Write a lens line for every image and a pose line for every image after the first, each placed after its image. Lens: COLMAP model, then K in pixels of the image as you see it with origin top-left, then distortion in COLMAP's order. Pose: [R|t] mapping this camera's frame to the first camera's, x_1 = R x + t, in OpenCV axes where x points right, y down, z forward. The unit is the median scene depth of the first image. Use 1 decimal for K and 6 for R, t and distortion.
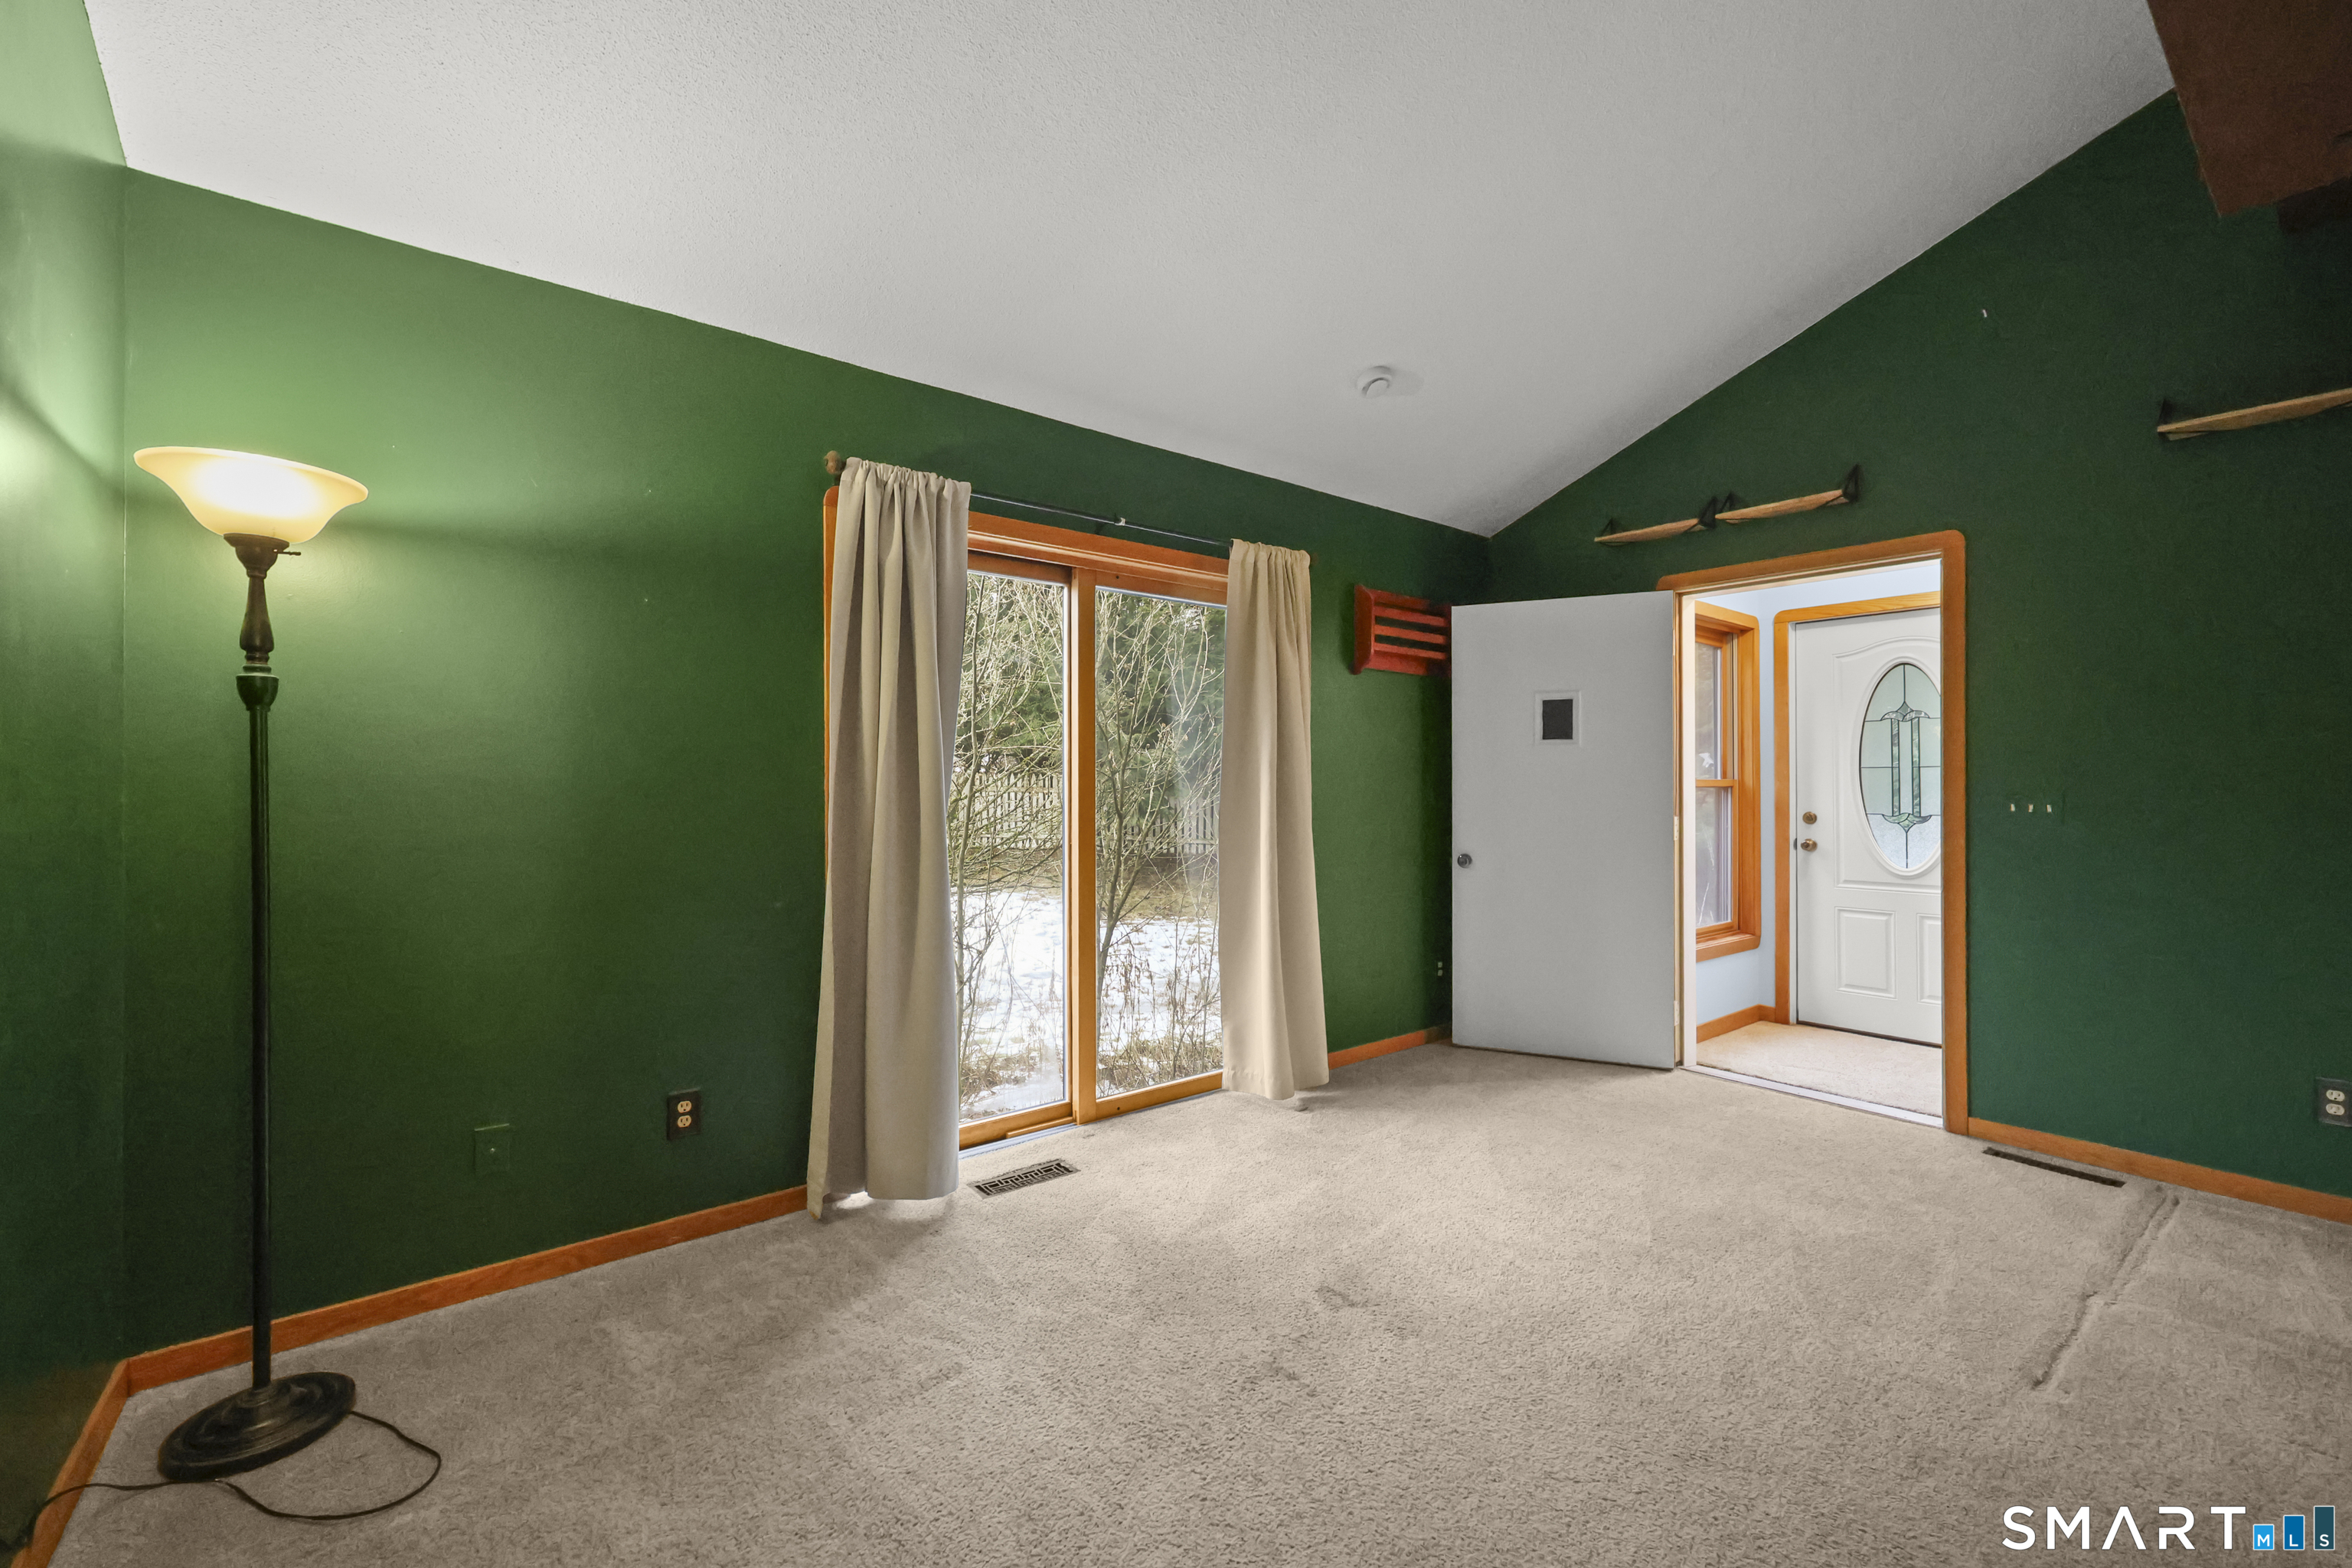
lens RADIAL K [[949.6, 0, 1176.0], [0, 949.6, 784.0], [0, 0, 1]] dist [-0.000616, 0.000199]
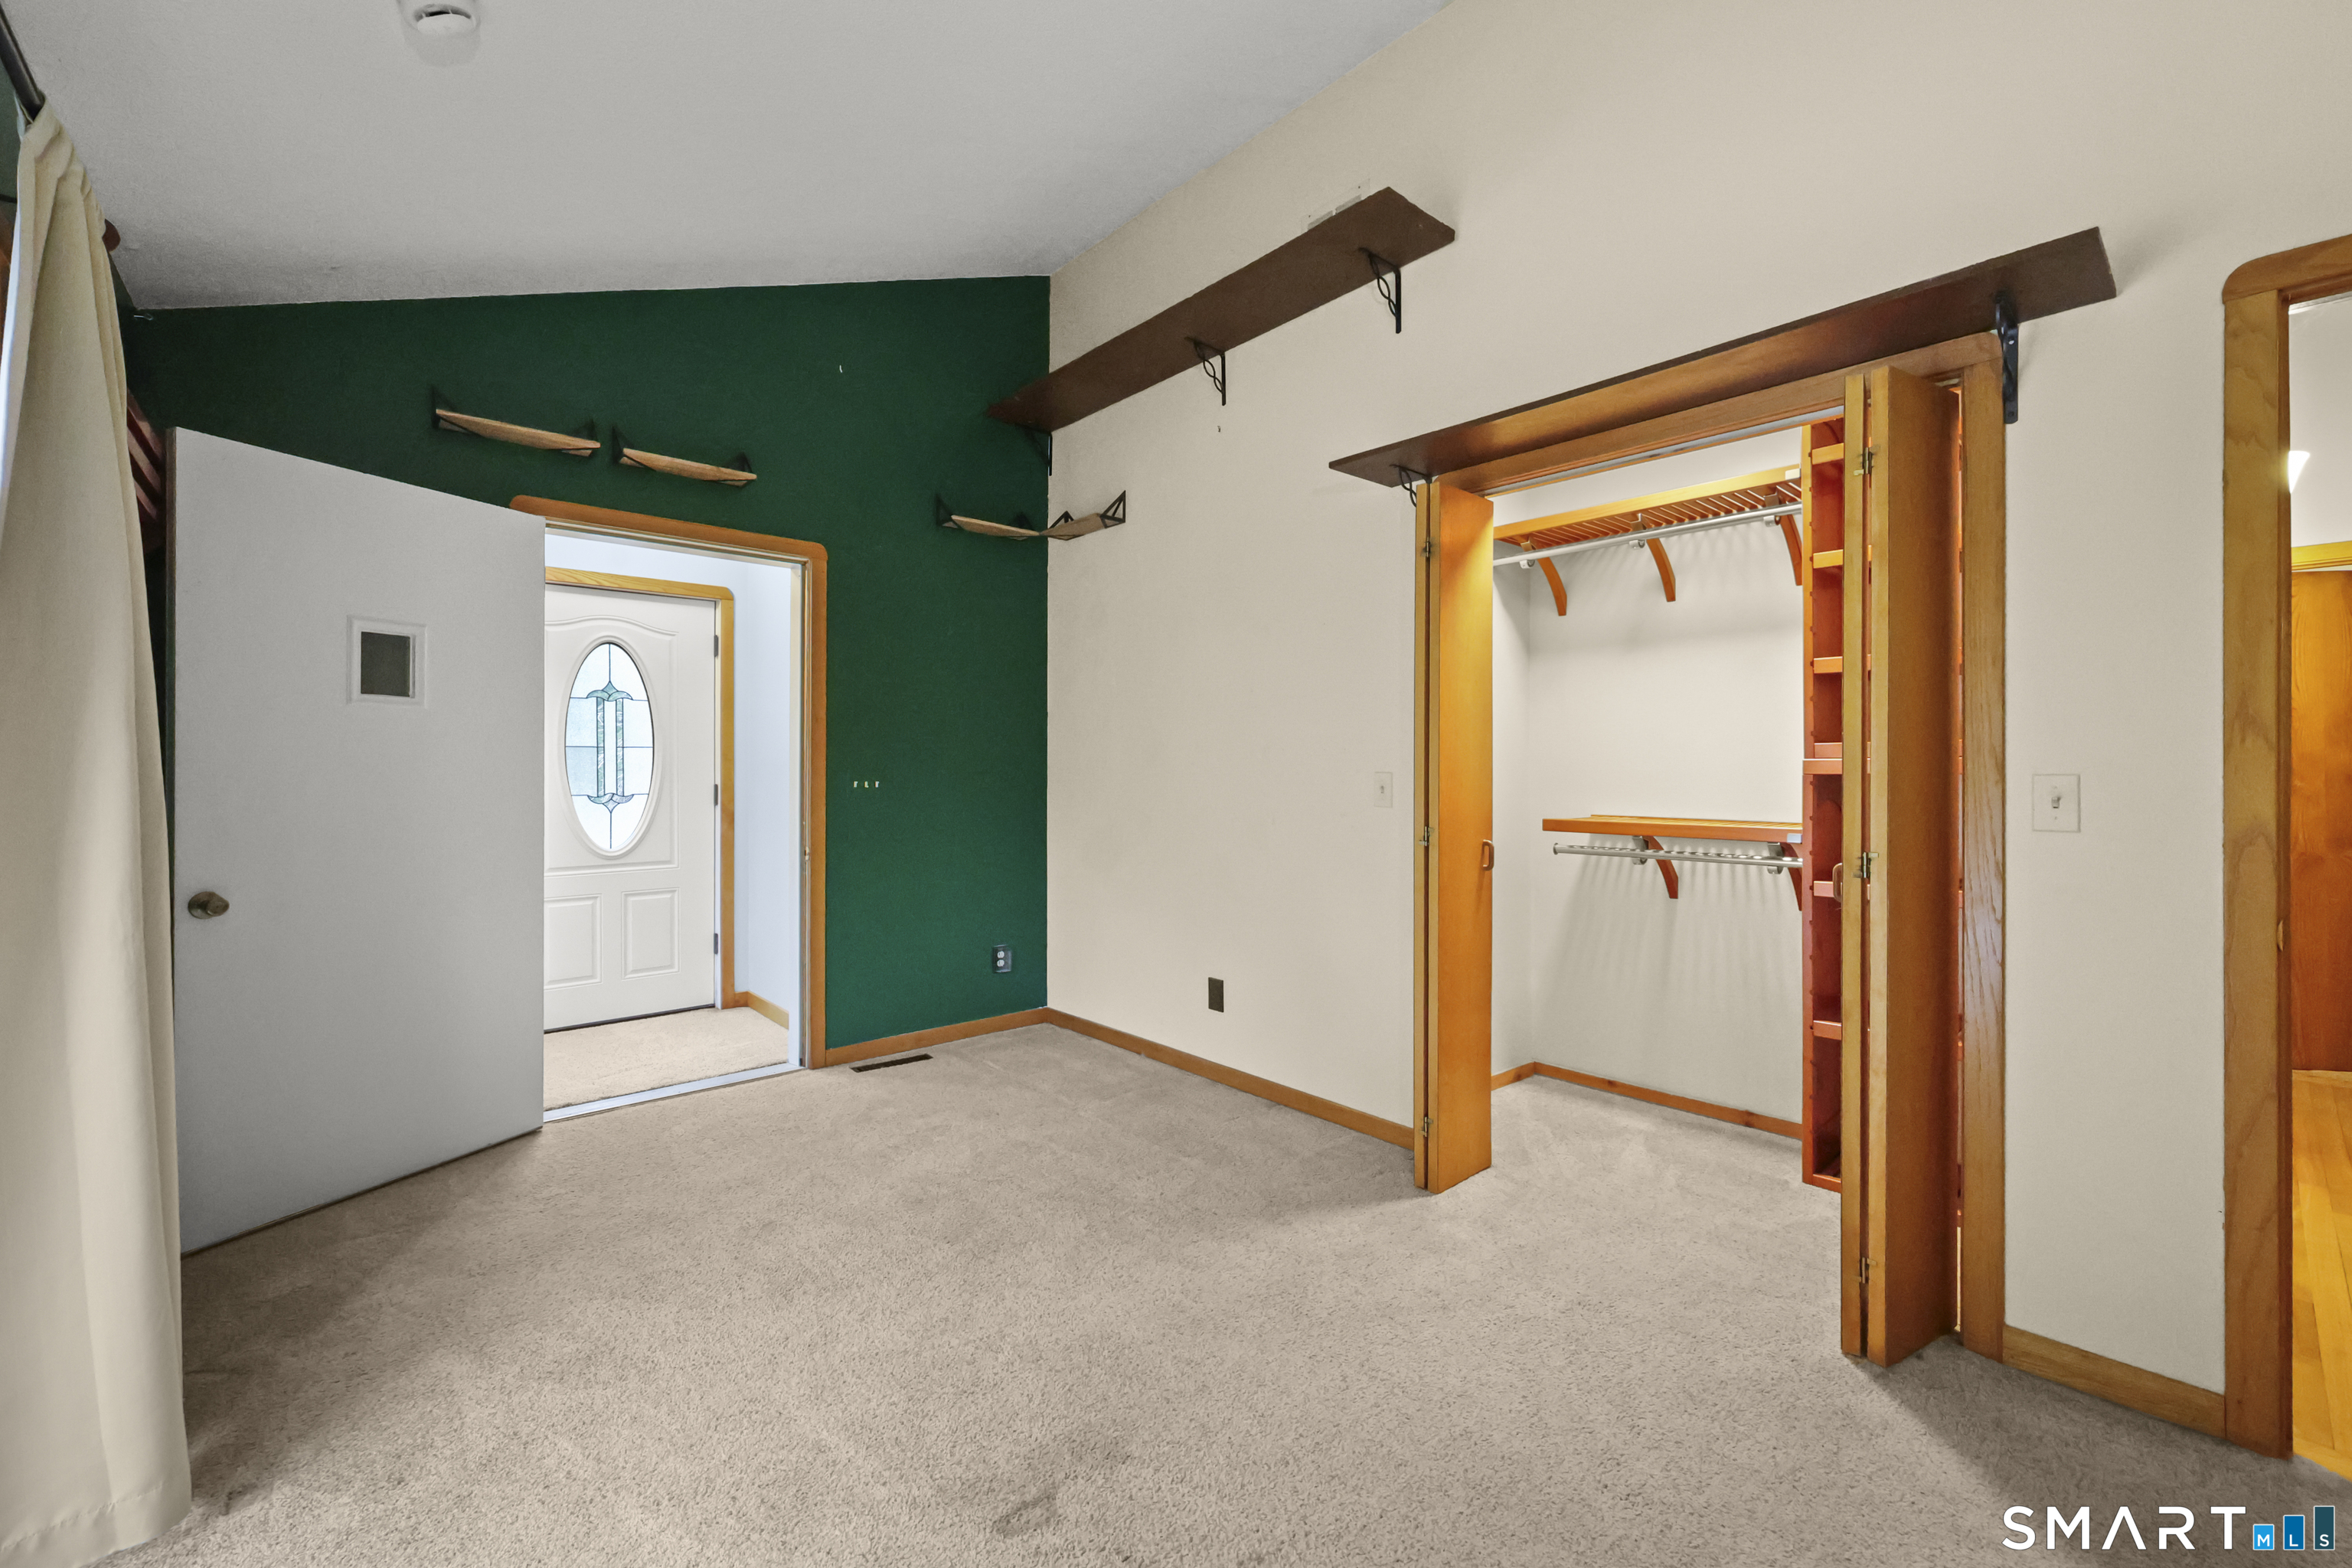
lens RADIAL K [[949.8, 0, 1189.5], [0, 949.8, 766.6], [0, 0, 1]] dist [-0.001035, 0.000007]
pose [[-0.059375, -0.003716, 0.998229, -0.356390], [-0.004011, 0.999986, 0.003484, -0.003439], [-0.998228, -0.003797, -0.059389, 0.628221]]
